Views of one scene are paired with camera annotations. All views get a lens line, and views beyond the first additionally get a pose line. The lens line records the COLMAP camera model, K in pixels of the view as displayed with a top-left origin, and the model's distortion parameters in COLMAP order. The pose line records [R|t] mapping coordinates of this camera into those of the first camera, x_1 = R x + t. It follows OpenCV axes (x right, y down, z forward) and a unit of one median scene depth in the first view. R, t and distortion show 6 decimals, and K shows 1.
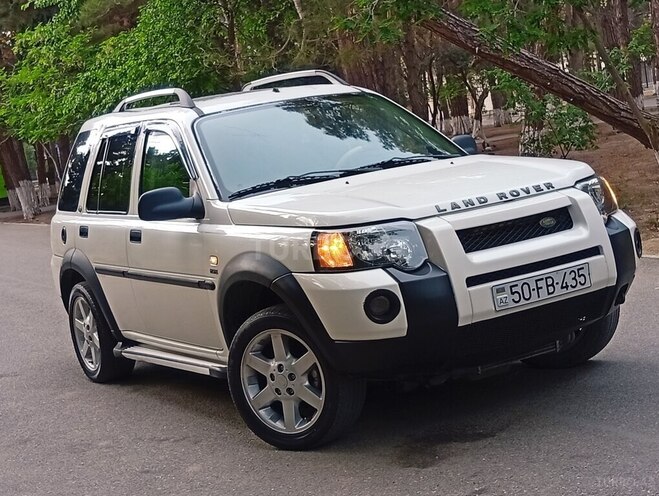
lens RADIAL K [[1188.9, 0, 329.5], [0, 1188.9, 248.0], [0, 0, 1]] dist [0.051399, 0.149183]
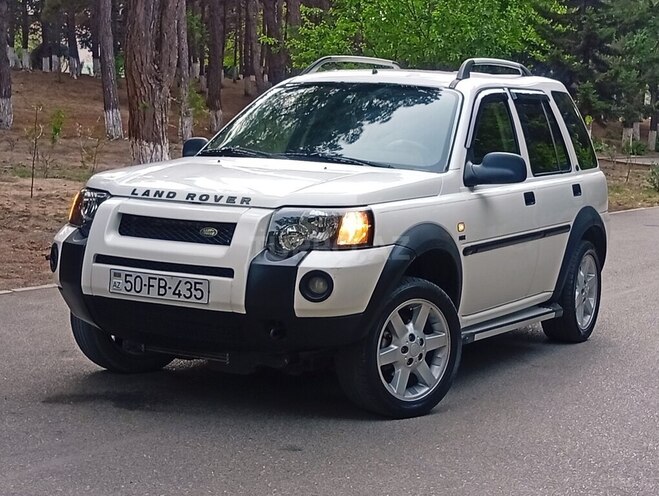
lens RADIAL K [[1325.0, 0, 329.5], [0, 1325.0, 248.0], [0, 0, 1]] dist [0.037461, 0.075217]
pose [[0.520887, 0.255417, -0.814518, 1.117815], [-0.212838, 0.962911, 0.165840, -0.209849], [0.826666, 0.086976, 0.555930, 0.445658]]
